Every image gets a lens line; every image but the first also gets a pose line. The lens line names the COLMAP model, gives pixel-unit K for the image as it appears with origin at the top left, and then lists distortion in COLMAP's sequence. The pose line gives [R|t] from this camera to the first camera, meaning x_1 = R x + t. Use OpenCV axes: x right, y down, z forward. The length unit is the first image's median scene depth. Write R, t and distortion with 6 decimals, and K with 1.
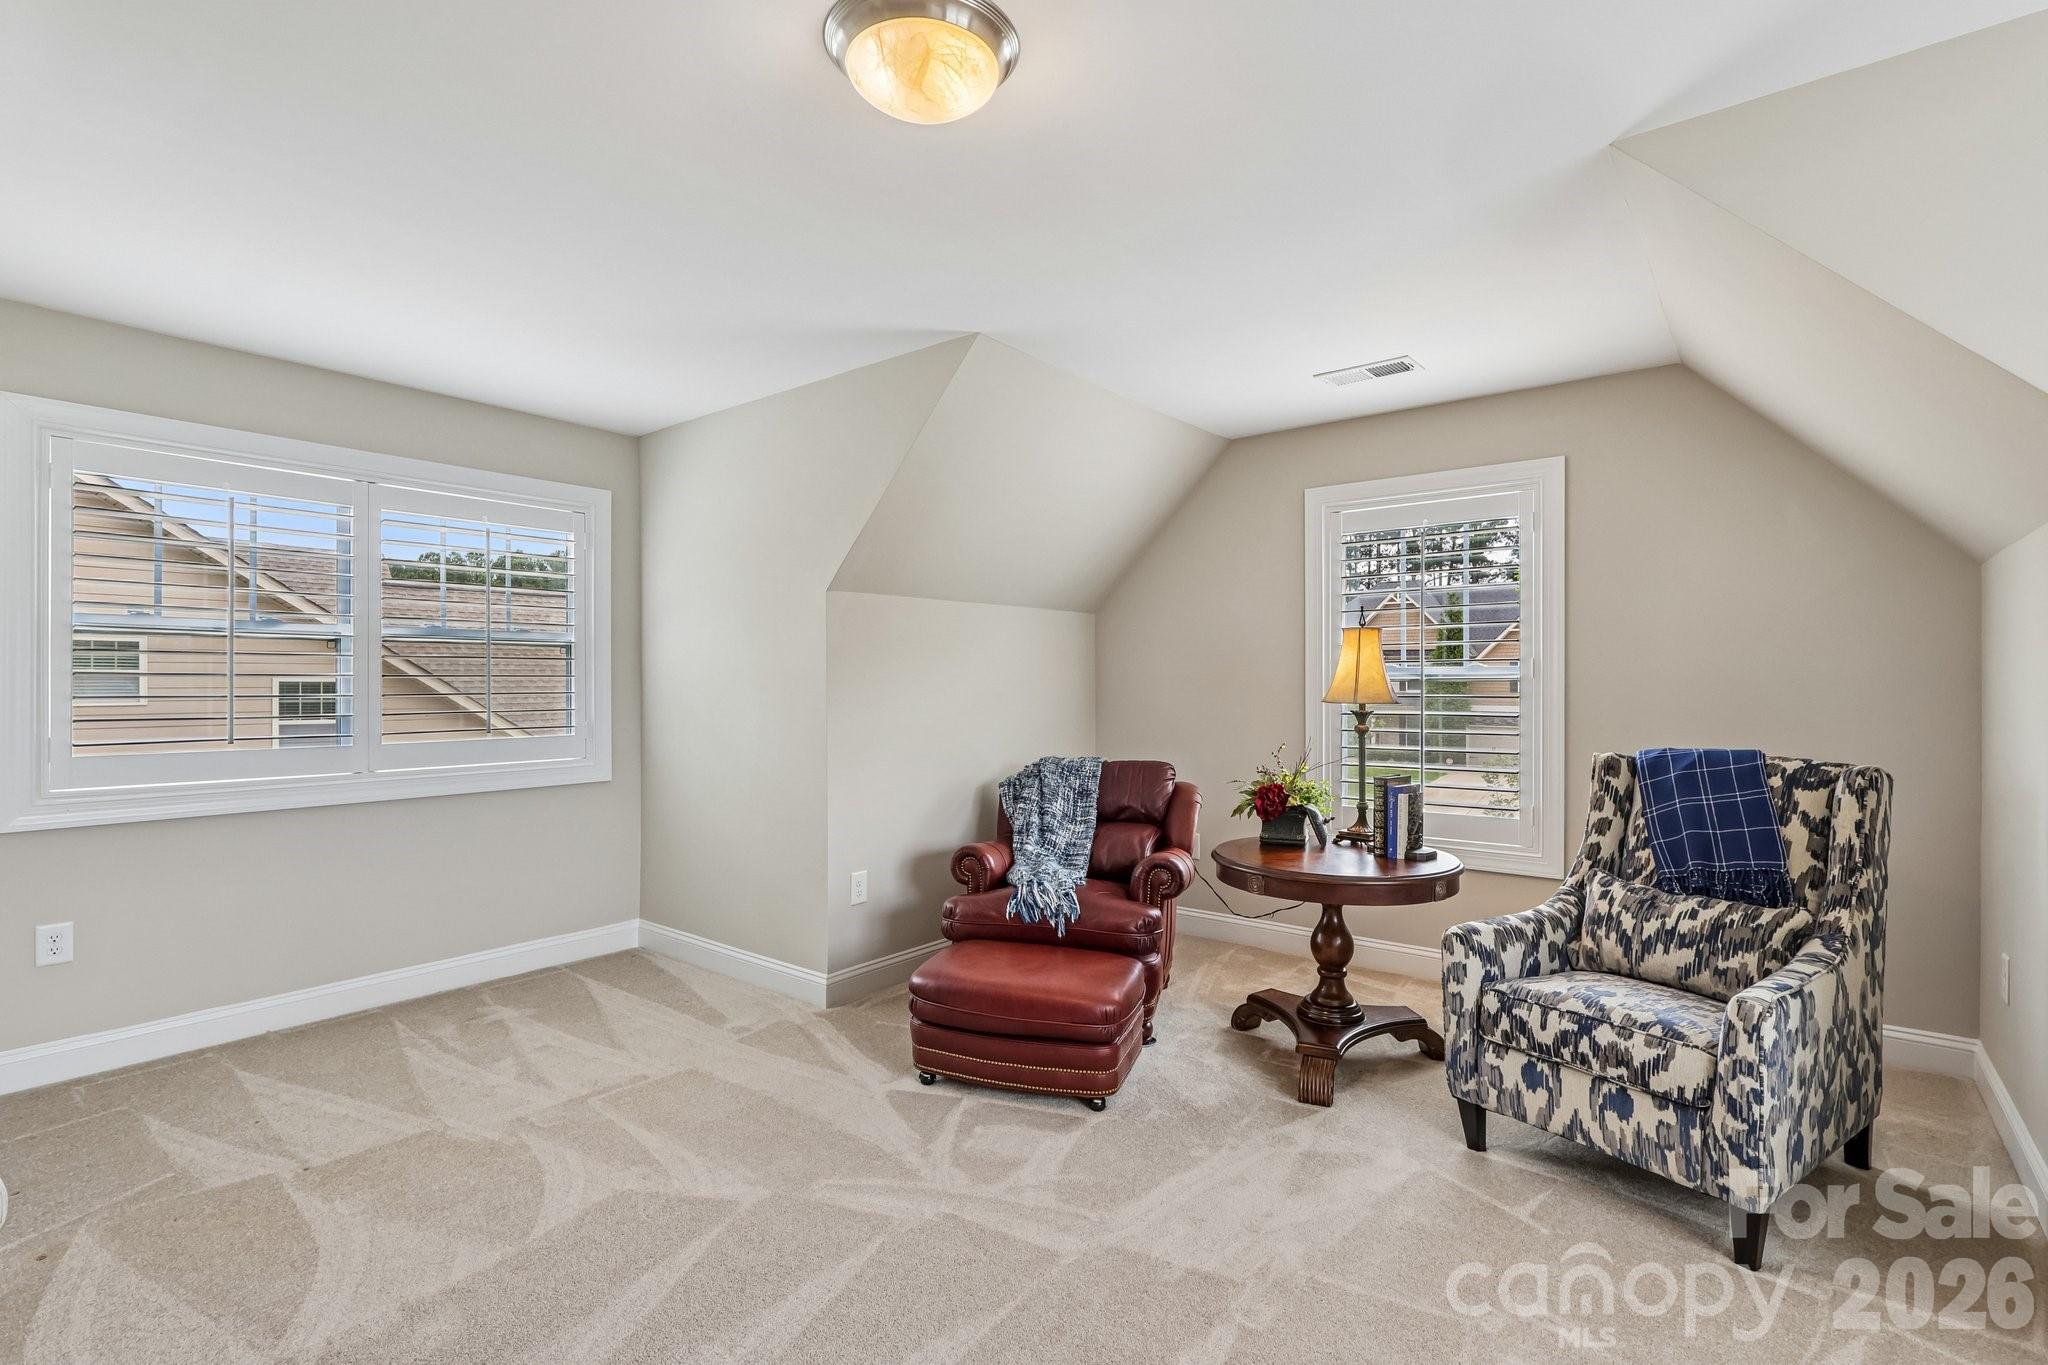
lens RADIAL K [[959.2, 0, 1009.6], [0, 959.2, 682.4], [0, 0, 1]] dist [0.008378, -0.000205]
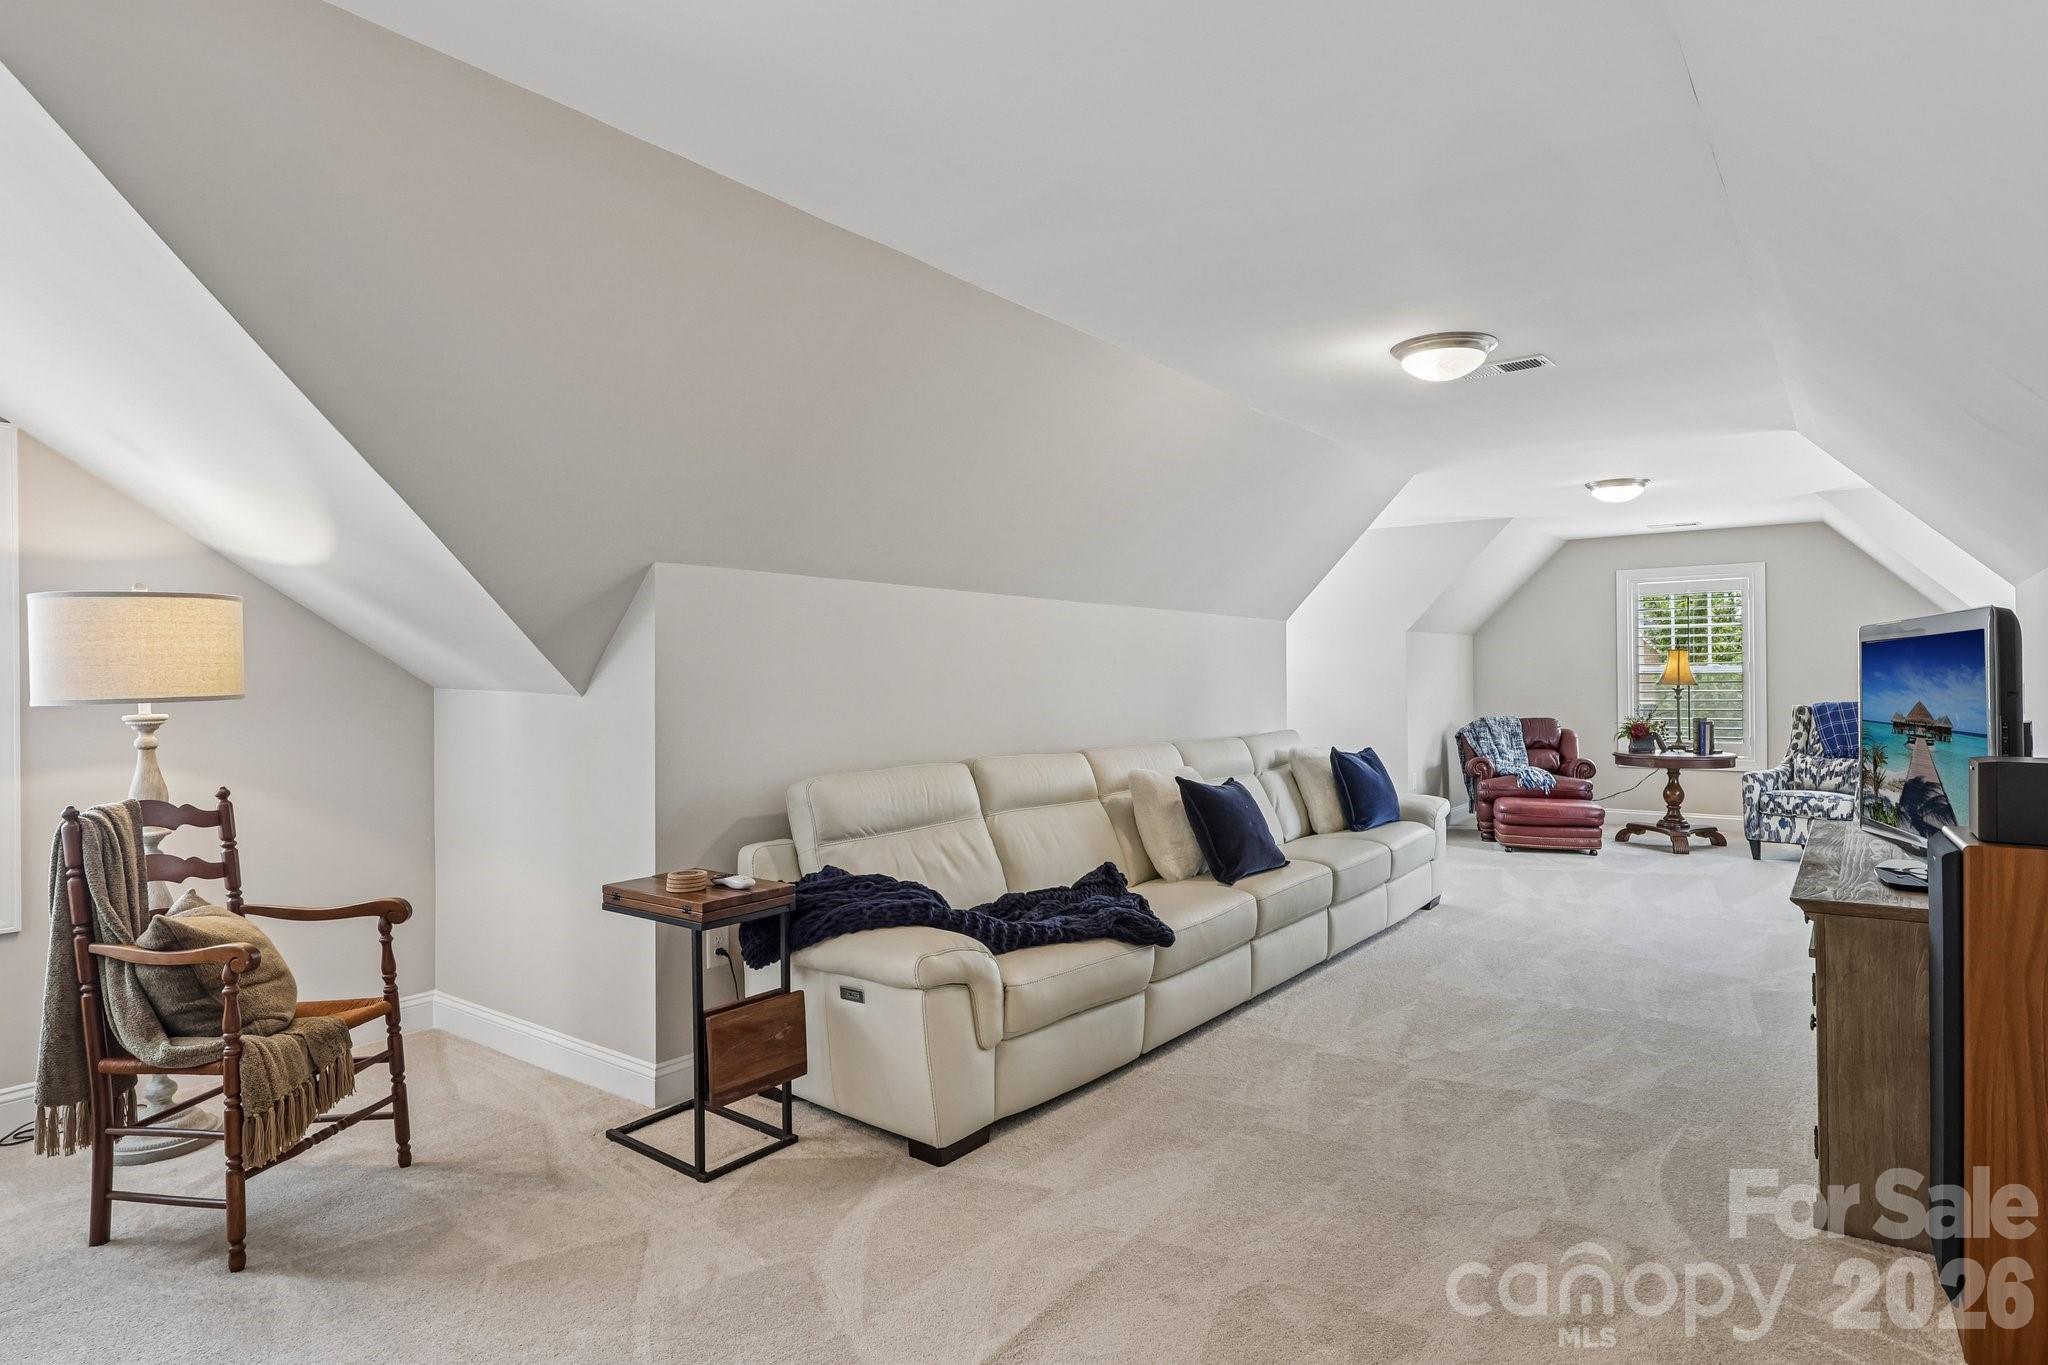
lens RADIAL K [[1099.2, 0, 1036.8], [0, 1099.2, 684.1], [0, 0, 1]] dist [0.006184, -0.000192]
pose [[0.999208, -0.009306, 0.038677, -1.469213], [0.009123, 0.999946, 0.004902, -0.005630], [-0.038720, -0.004545, 0.999240, -1.763440]]
